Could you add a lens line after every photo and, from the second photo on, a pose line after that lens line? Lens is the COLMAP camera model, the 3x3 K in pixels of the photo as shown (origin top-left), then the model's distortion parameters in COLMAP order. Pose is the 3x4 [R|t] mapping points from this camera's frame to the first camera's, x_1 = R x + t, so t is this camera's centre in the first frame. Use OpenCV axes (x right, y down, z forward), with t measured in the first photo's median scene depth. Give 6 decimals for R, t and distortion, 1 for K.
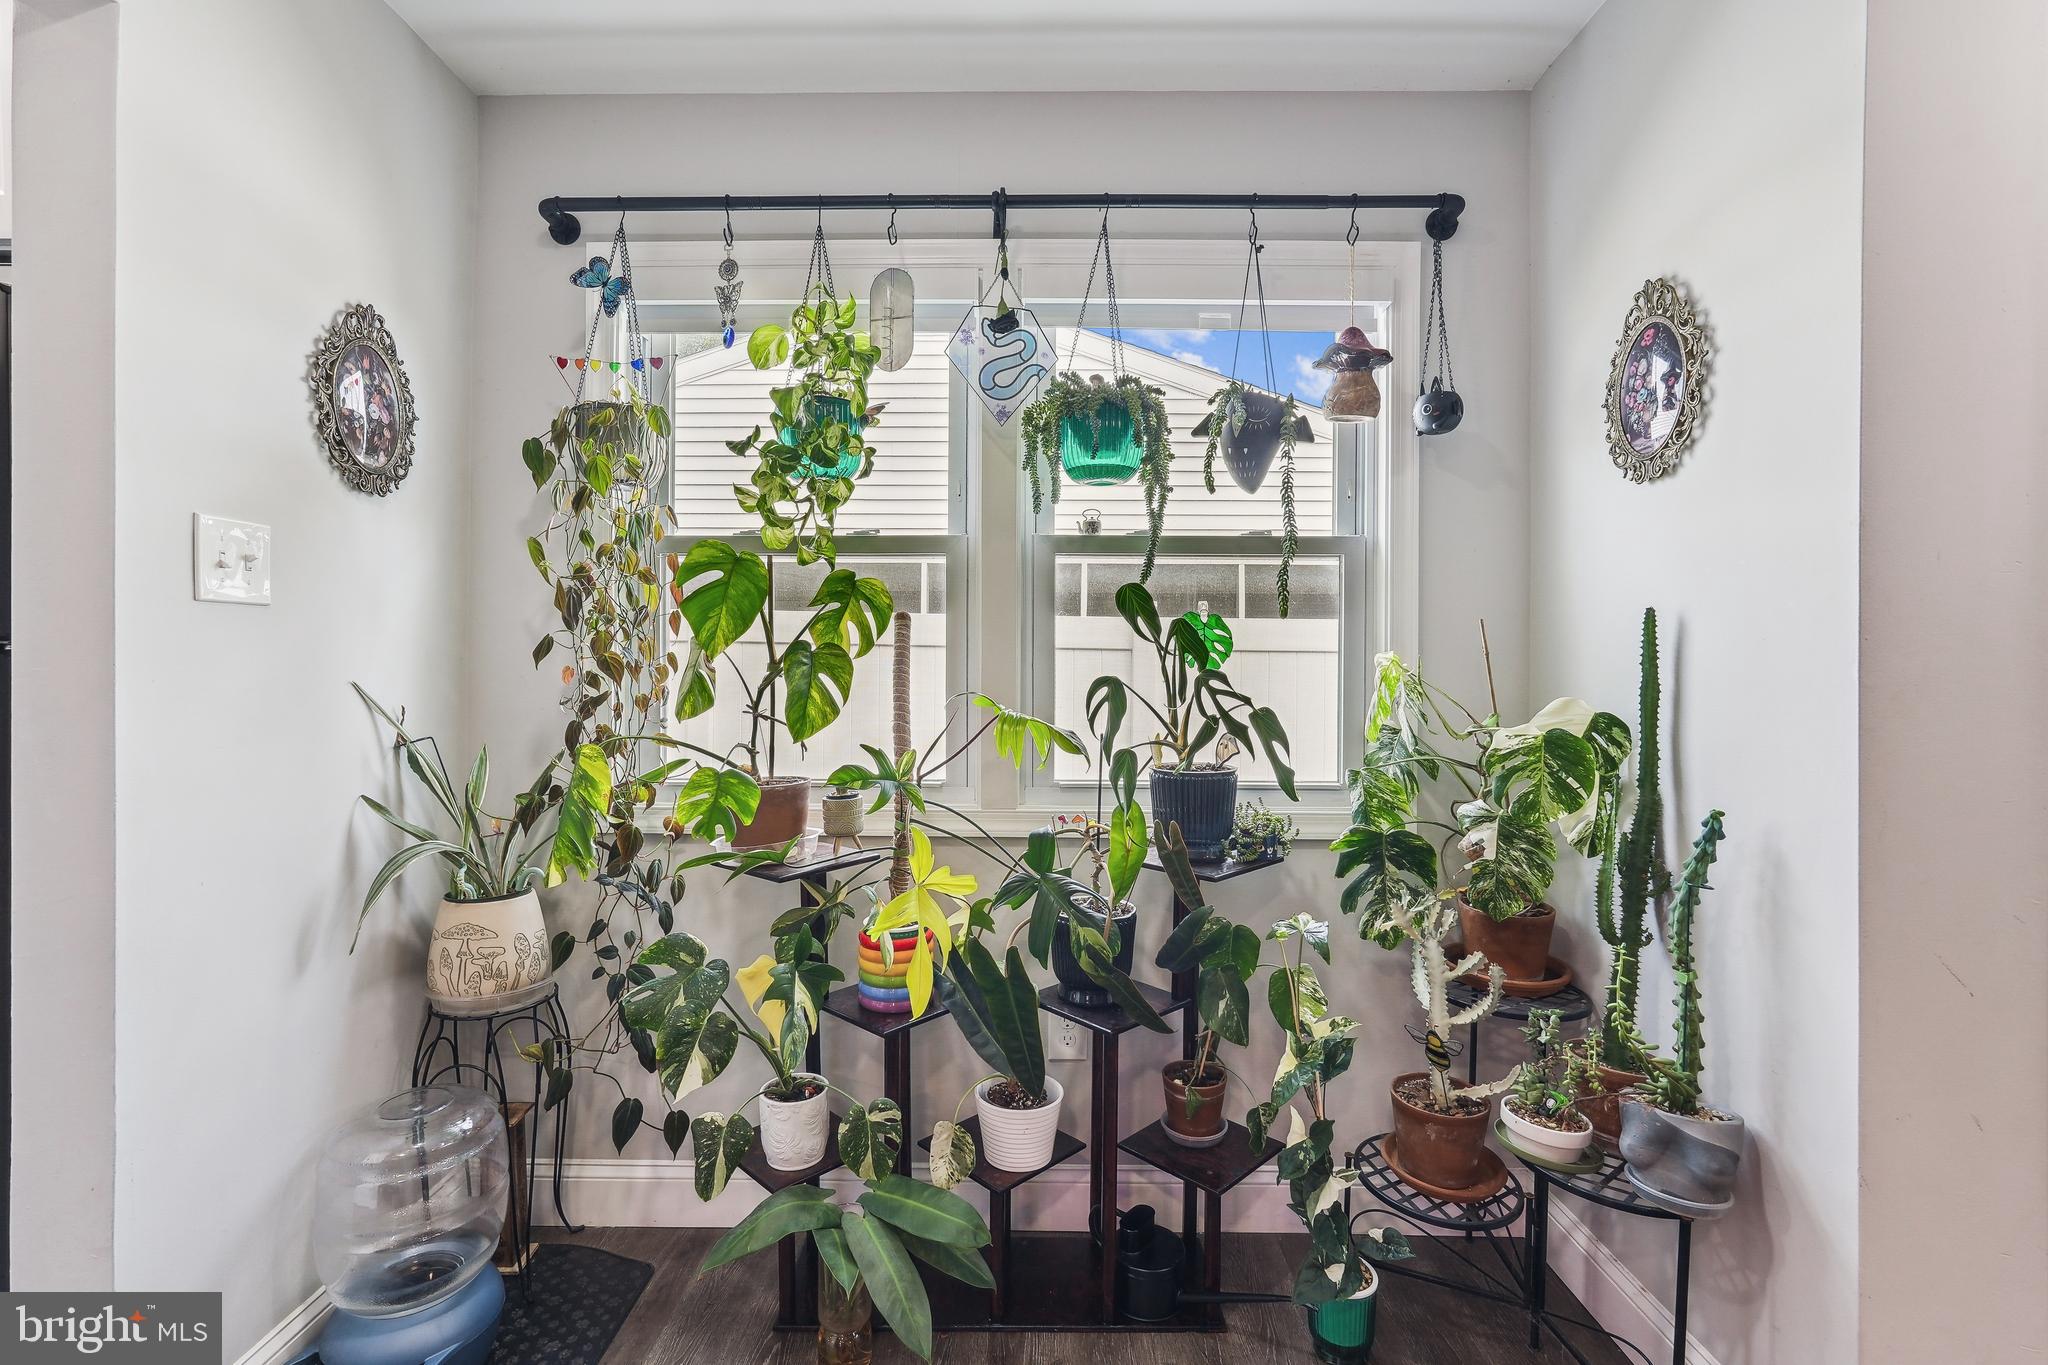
lens RADIAL K [[913.2, 0, 1020.3], [0, 913.2, 668.3], [0, 0, 1]] dist [0.001183, 0.000225]
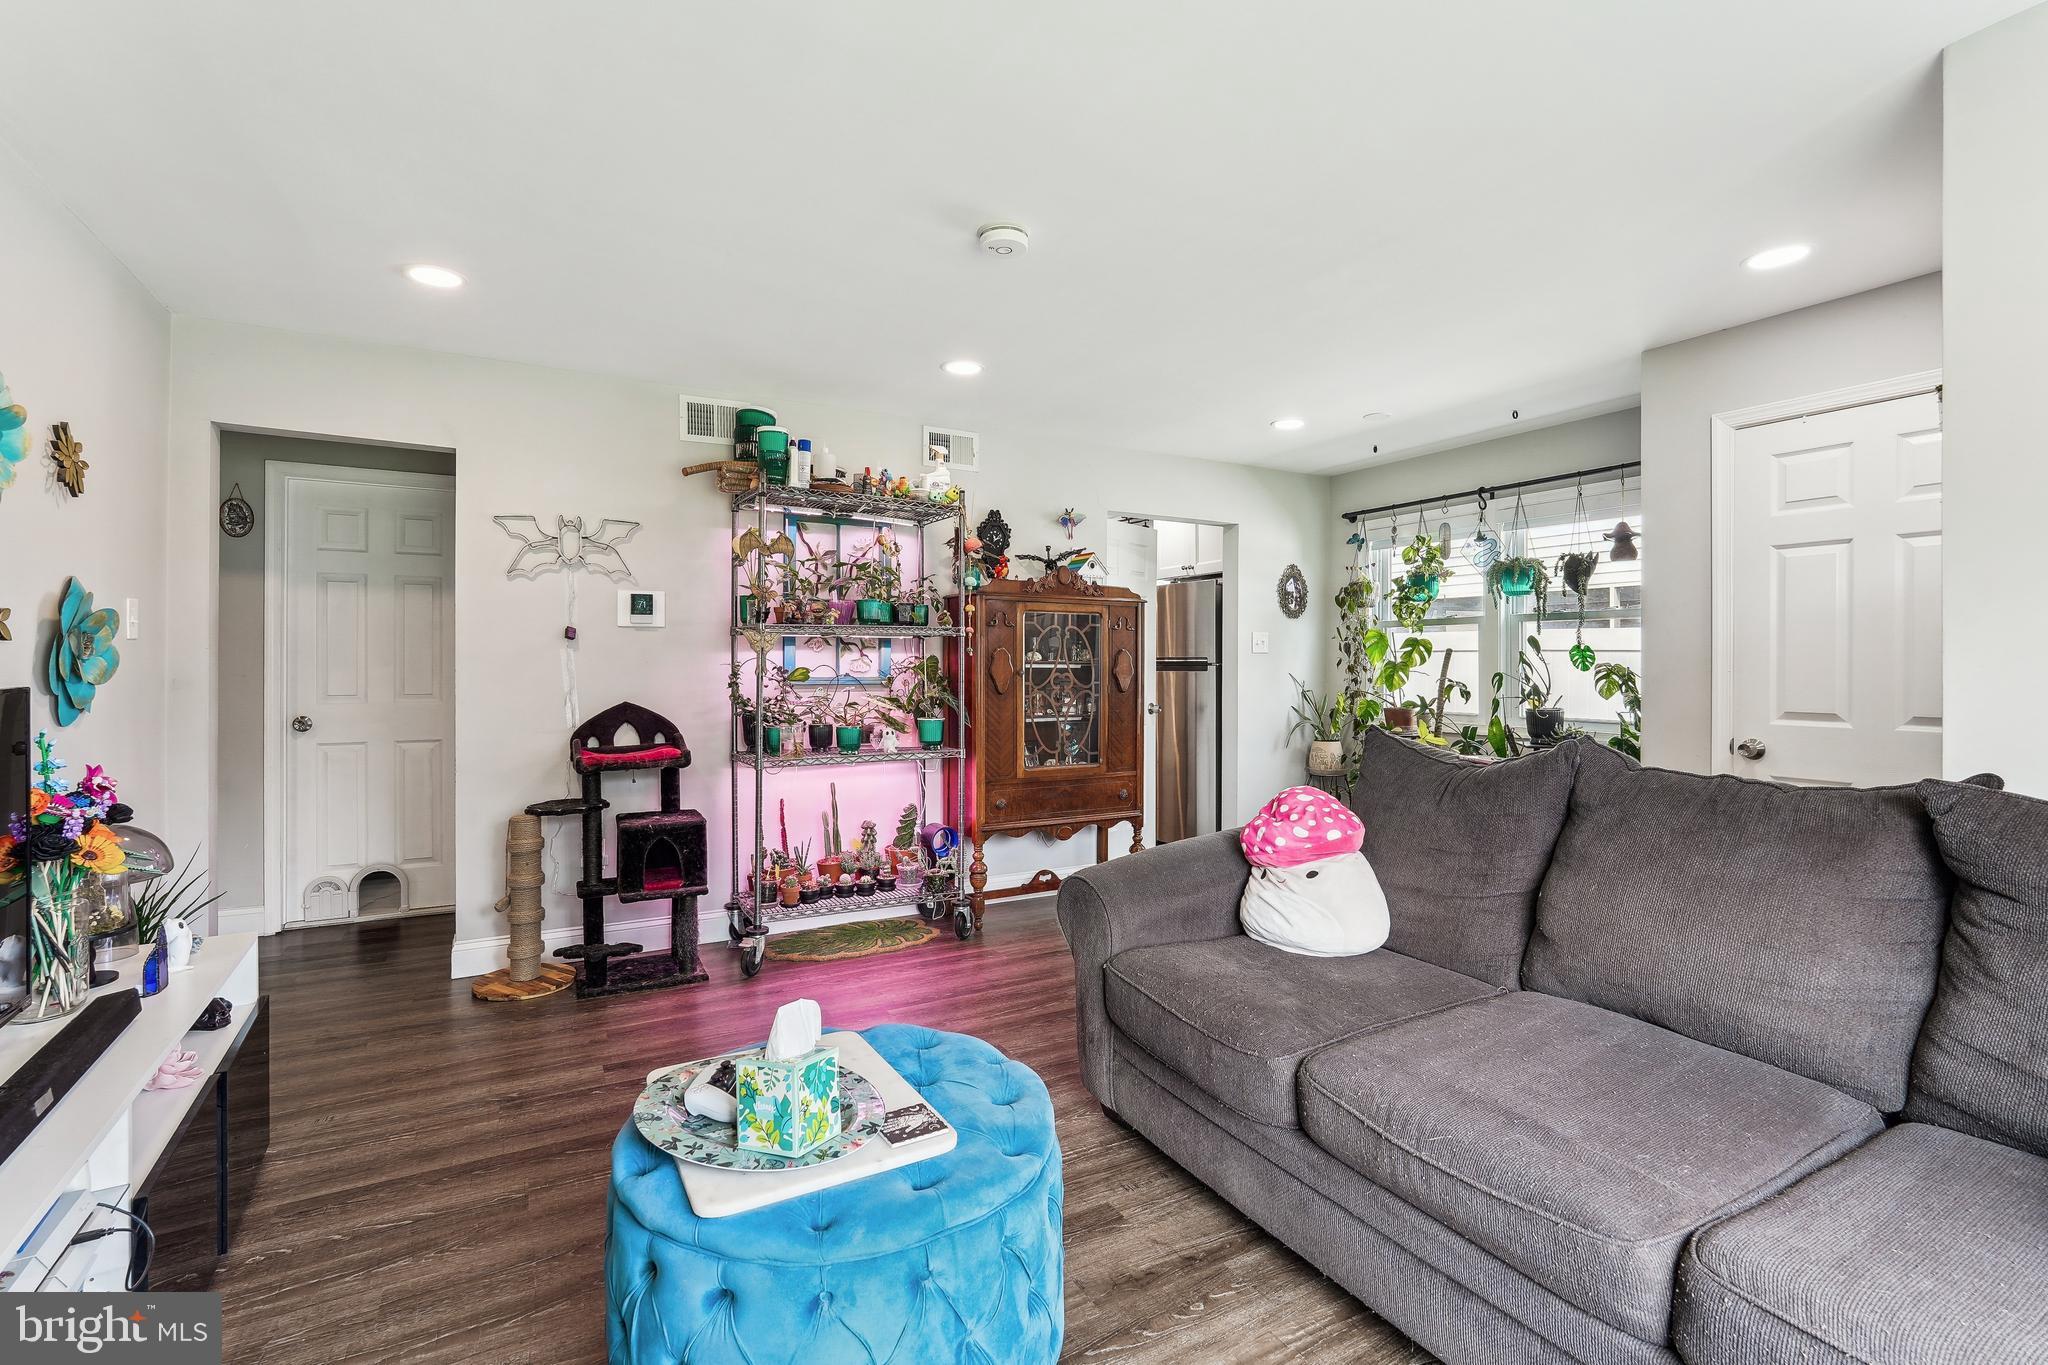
lens RADIAL K [[913.2, 0, 1020.3], [0, 913.2, 668.3], [0, 0, 1]] dist [0.001183, 0.000225]
pose [[0.501795, 0.001029, -0.864986, 1.686503], [0.001053, 0.999998, 0.001800, -0.009521], [0.864986, -0.001814, 0.501793, -1.561298]]
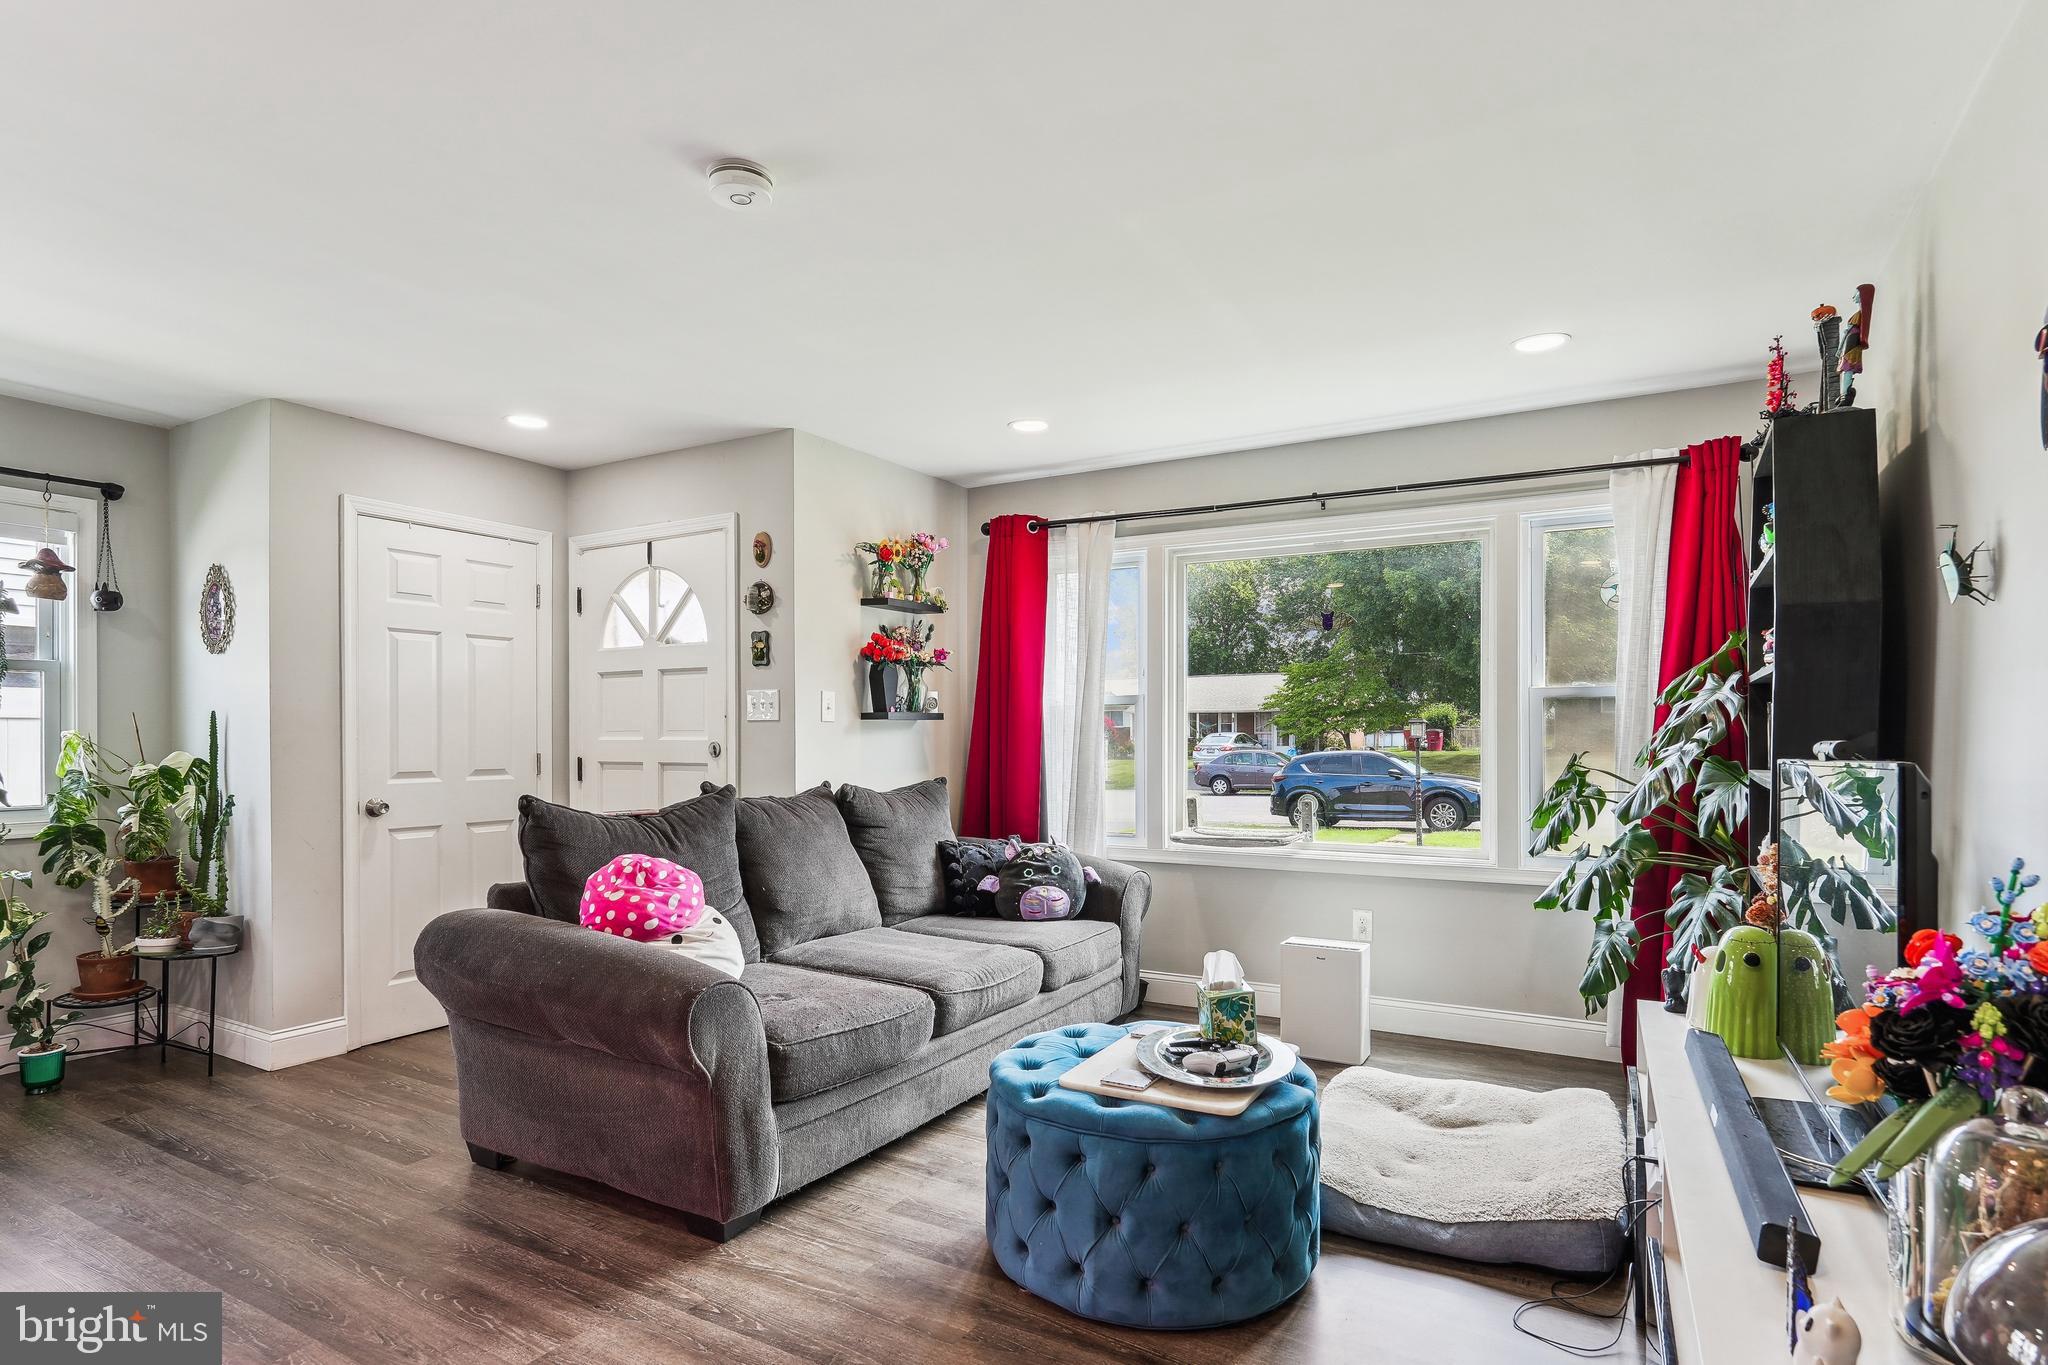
lens RADIAL K [[1063.2, 0, 1023.1], [0, 1063.2, 741.5], [0, 0, 1]] dist [-0.000458, 0.000427]
pose [[0.490943, -0.010218, 0.871132, -0.549176], [0.002408, 0.999943, 0.010372, -0.011068], [-0.871188, -0.002994, 0.490940, -1.799997]]
